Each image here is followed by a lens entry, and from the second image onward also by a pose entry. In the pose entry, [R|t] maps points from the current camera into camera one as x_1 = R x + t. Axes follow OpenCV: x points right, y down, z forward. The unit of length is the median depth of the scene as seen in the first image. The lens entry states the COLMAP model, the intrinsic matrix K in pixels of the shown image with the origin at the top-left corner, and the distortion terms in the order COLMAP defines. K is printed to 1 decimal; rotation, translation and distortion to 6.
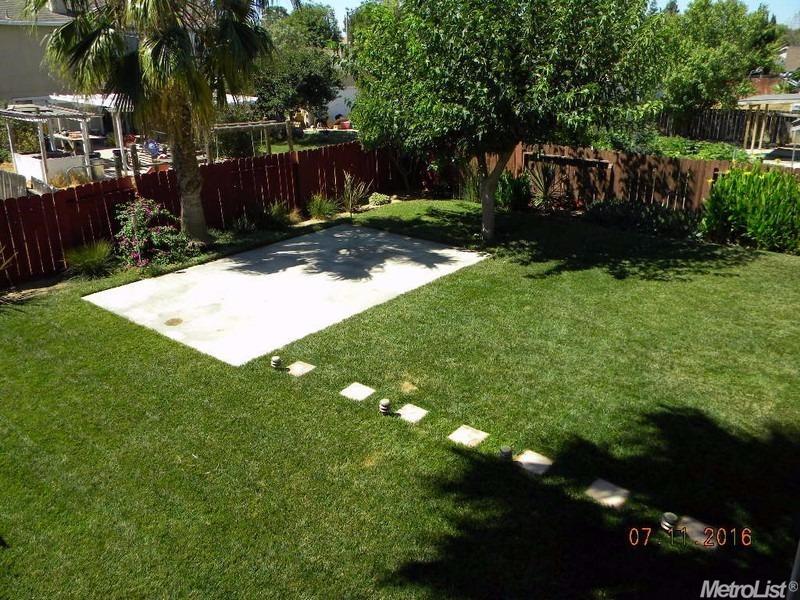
lens RADIAL K [[670.9, 0, 400.0], [0, 670.9, 300.0], [0, 0, 1]] dist [0.025907, 0.002428]
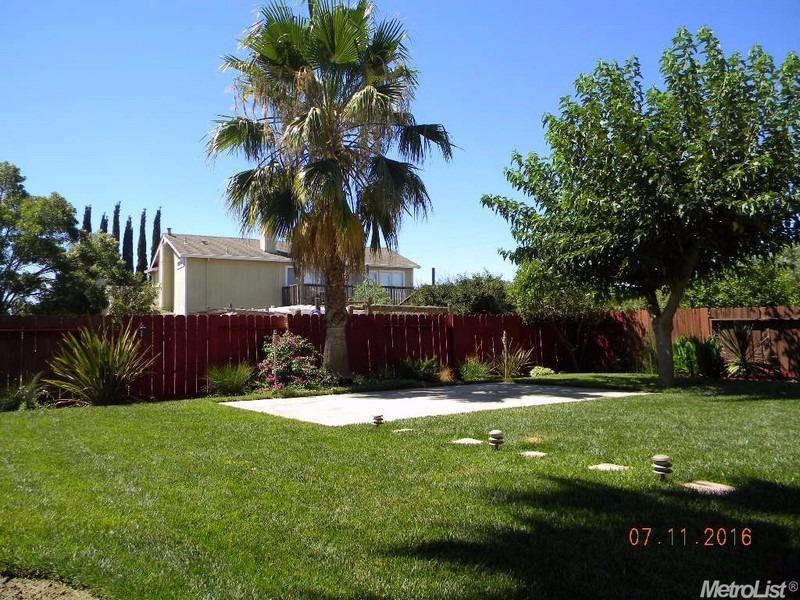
lens RADIAL K [[670.9, 0, 400.0], [0, 670.9, 300.0], [0, 0, 1]] dist [0.025907, 0.002428]
pose [[0.960348, -0.039608, -0.275978, 0.054203], [-0.078634, 0.911193, -0.404406, 0.200056], [0.267487, 0.410072, 0.871947, 0.152719]]
